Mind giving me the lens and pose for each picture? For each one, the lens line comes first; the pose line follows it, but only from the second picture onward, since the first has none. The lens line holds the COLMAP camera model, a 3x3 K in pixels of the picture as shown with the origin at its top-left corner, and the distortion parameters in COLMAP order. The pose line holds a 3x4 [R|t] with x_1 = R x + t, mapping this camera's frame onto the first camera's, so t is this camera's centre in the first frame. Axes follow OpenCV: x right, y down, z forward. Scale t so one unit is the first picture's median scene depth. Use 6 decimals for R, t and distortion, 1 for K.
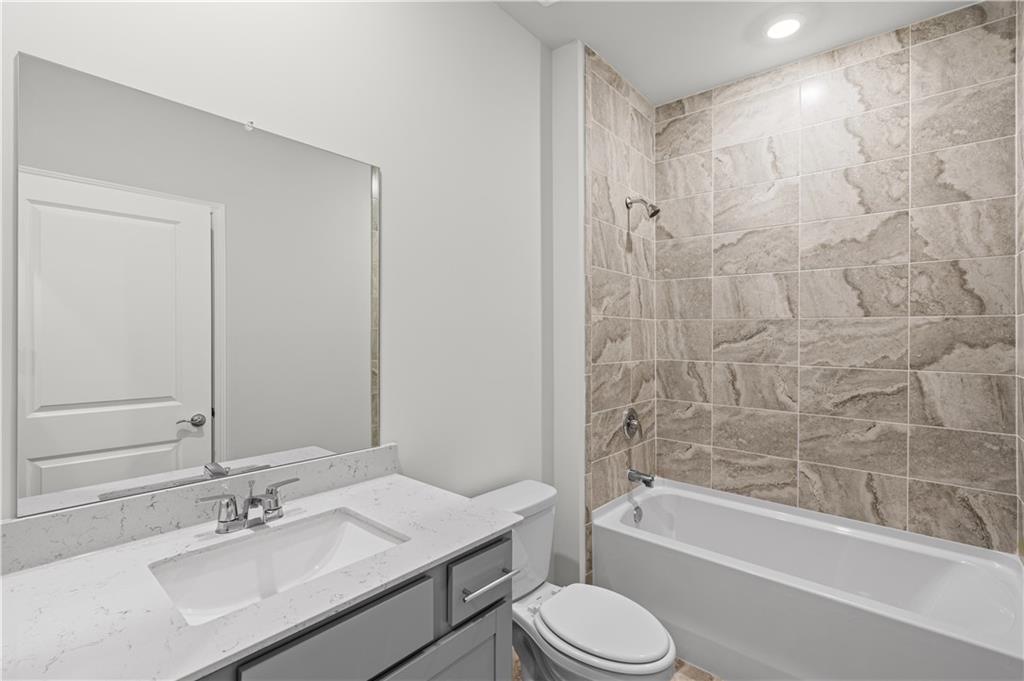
lens RADIAL K [[466.5, 0, 499.6], [0, 466.5, 335.9], [0, 0, 1]] dist [-0.007577, 0.002434]
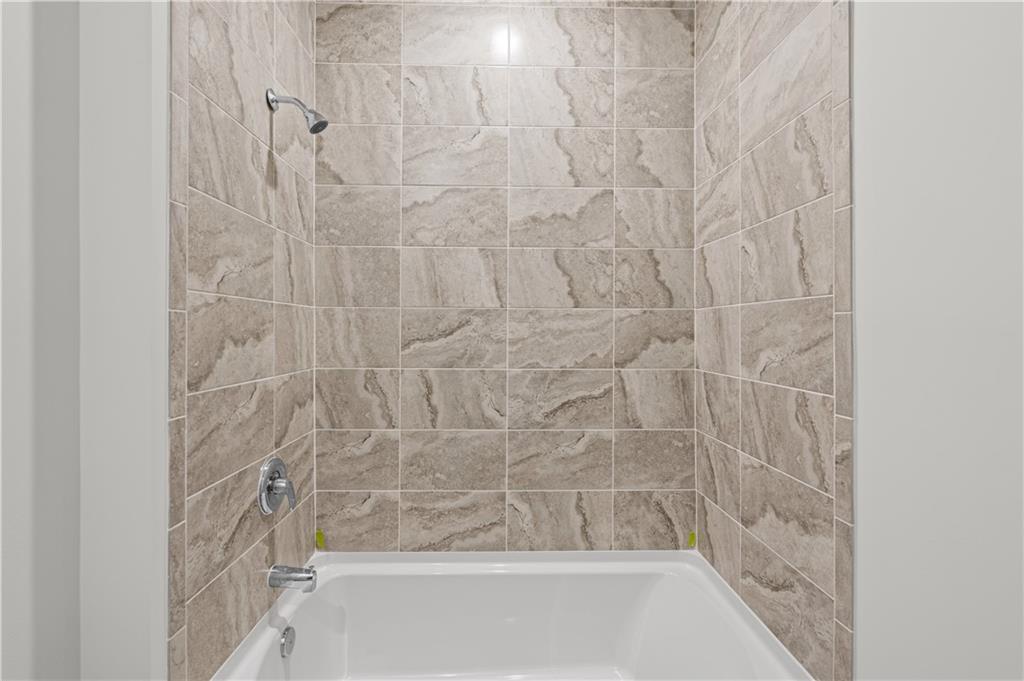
lens RADIAL K [[466.5, 0, 514.6], [0, 466.5, 320.5], [0, 0, 1]] dist [-0.007577, 0.002434]
pose [[0.721979, 0.007632, 0.691873, 0.110132], [0.006225, 0.999827, -0.017525, -0.003721], [-0.691887, 0.016959, 0.721807, 0.426593]]
